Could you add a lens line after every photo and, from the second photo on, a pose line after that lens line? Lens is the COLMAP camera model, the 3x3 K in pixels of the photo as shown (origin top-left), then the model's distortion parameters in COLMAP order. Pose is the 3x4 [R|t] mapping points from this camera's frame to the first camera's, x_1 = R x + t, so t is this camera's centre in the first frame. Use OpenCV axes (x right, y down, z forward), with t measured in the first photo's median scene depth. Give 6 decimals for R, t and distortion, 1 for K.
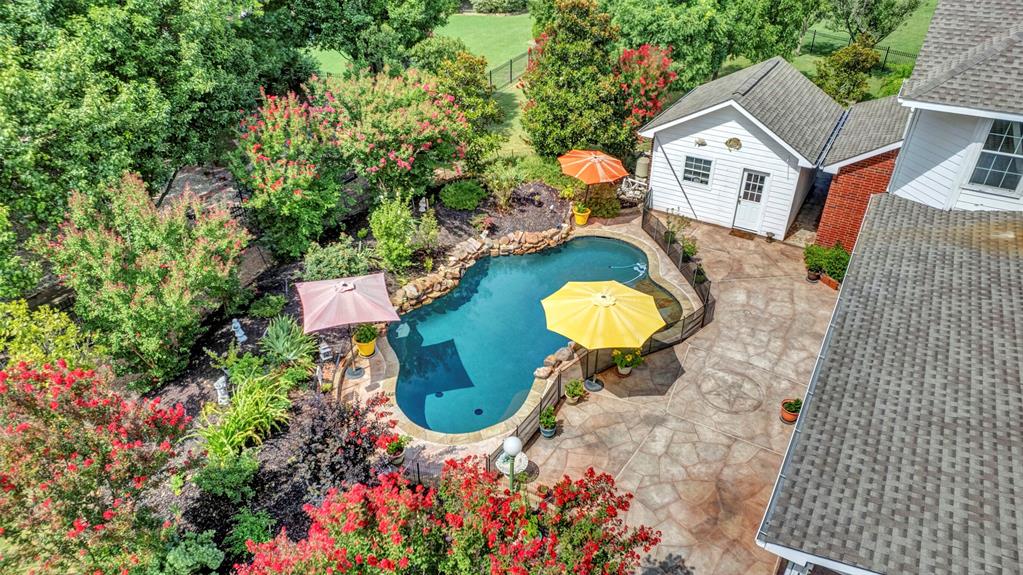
lens RADIAL K [[645.8, 0, 516.7], [0, 645.8, 286.4], [0, 0, 1]] dist [-0.024332, 0.006254]
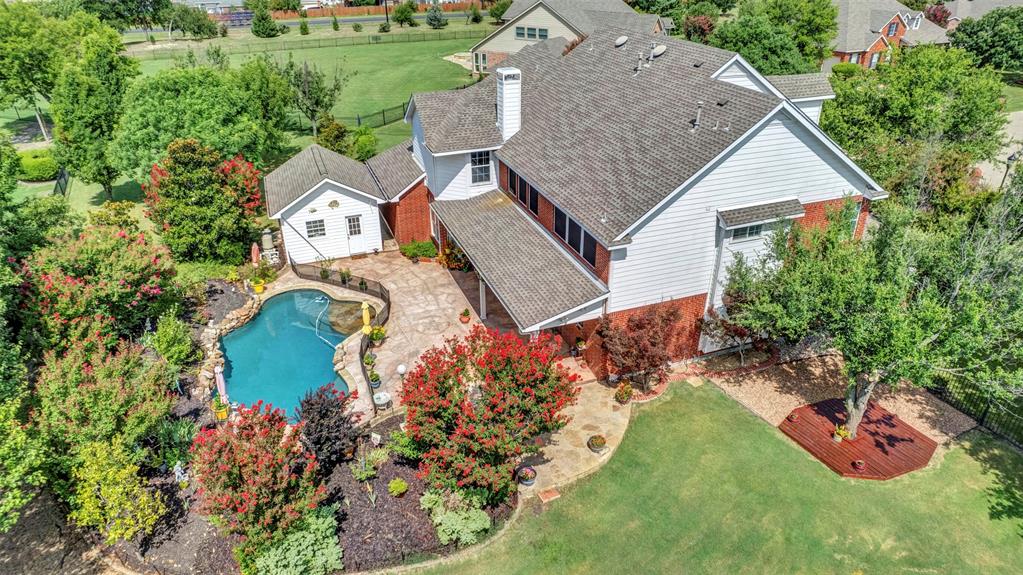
lens RADIAL K [[645.8, 0, 510.1], [0, 645.8, 285.3], [0, 0, 1]] dist [-0.024332, 0.006254]
pose [[0.625379, -0.376719, 0.683362, -0.524452], [0.435786, 0.895063, 0.094614, -0.008879], [-0.647296, 0.238630, 0.723923, -0.345696]]
